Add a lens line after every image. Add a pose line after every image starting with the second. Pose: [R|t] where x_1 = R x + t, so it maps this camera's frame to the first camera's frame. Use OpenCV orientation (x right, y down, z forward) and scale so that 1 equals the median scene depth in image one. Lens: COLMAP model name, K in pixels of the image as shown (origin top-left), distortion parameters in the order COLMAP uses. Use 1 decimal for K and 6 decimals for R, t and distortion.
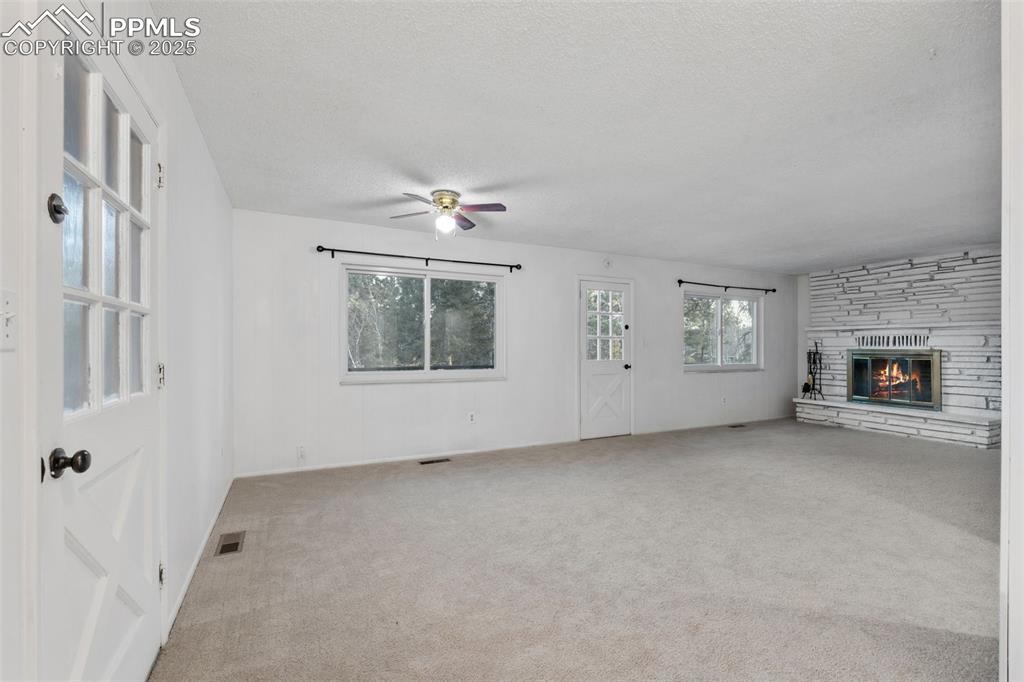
lens RADIAL K [[451.4, 0, 512.0], [0, 451.4, 341.0], [0, 0, 1]] dist [-0.001271, 0.000267]
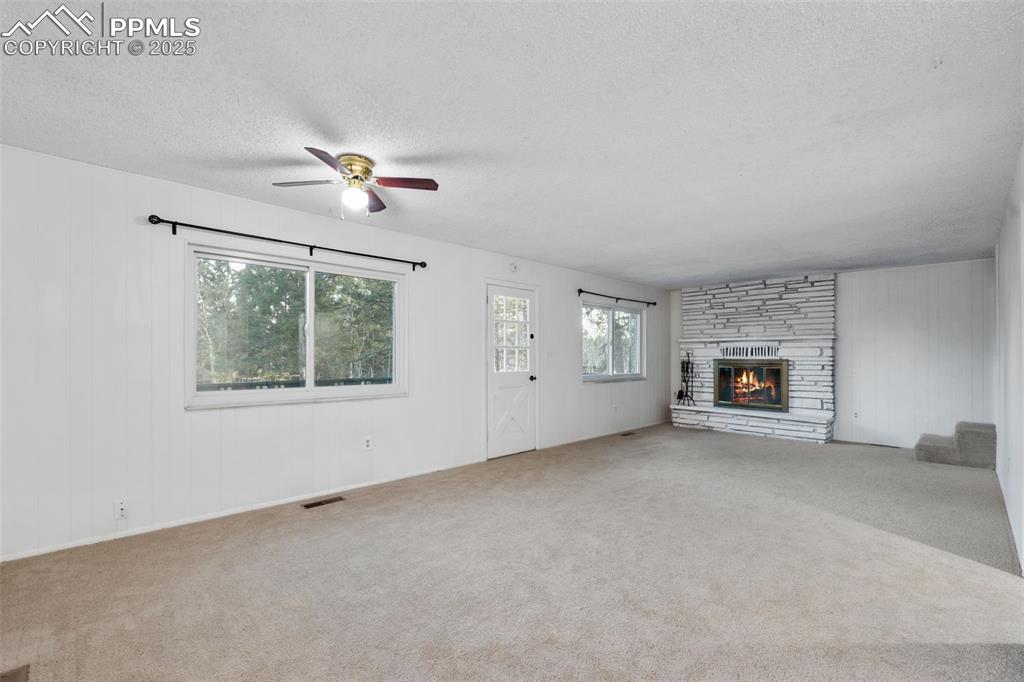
lens RADIAL K [[453.5, 0, 512.9], [0, 453.5, 351.0], [0, 0, 1]] dist [-0.002169, 0.000357]
pose [[0.950898, 0.003108, 0.309490, -0.082617], [-0.003430, 0.999994, 0.000495, -0.000501], [-0.309486, -0.001532, 0.950903, 0.113686]]
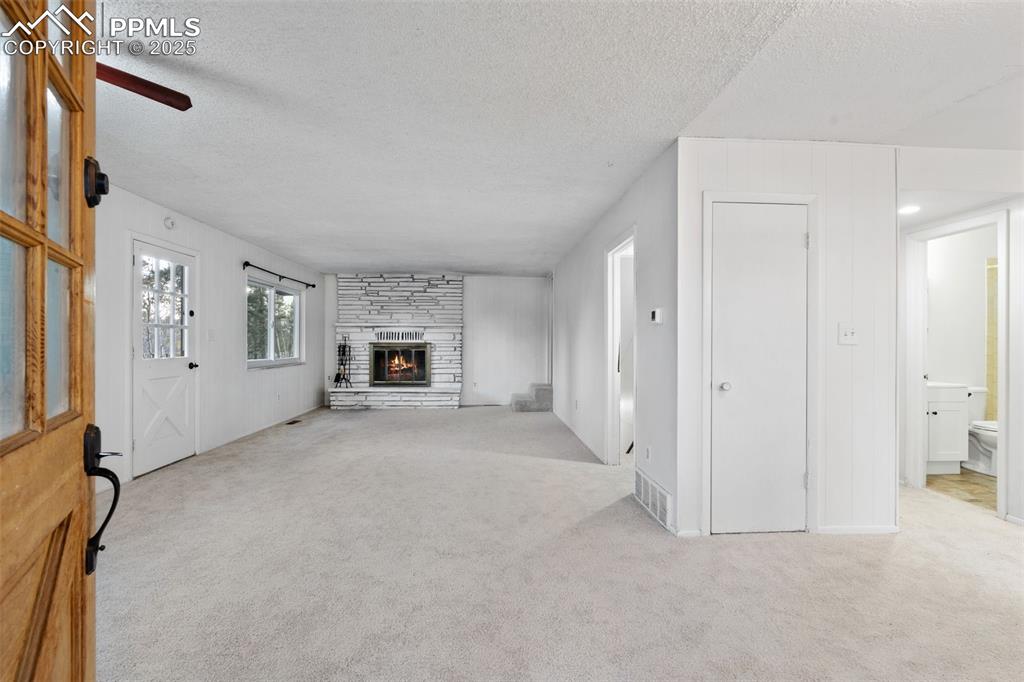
lens RADIAL K [[451.4, 0, 512.0], [0, 451.4, 341.0], [0, 0, 1]] dist [-0.001271, 0.000267]
pose [[0.394309, 0.001811, 0.918976, -0.240074], [-0.011718, 0.999927, 0.003057, 0.006964], [-0.918903, -0.011974, 0.394302, 0.220226]]
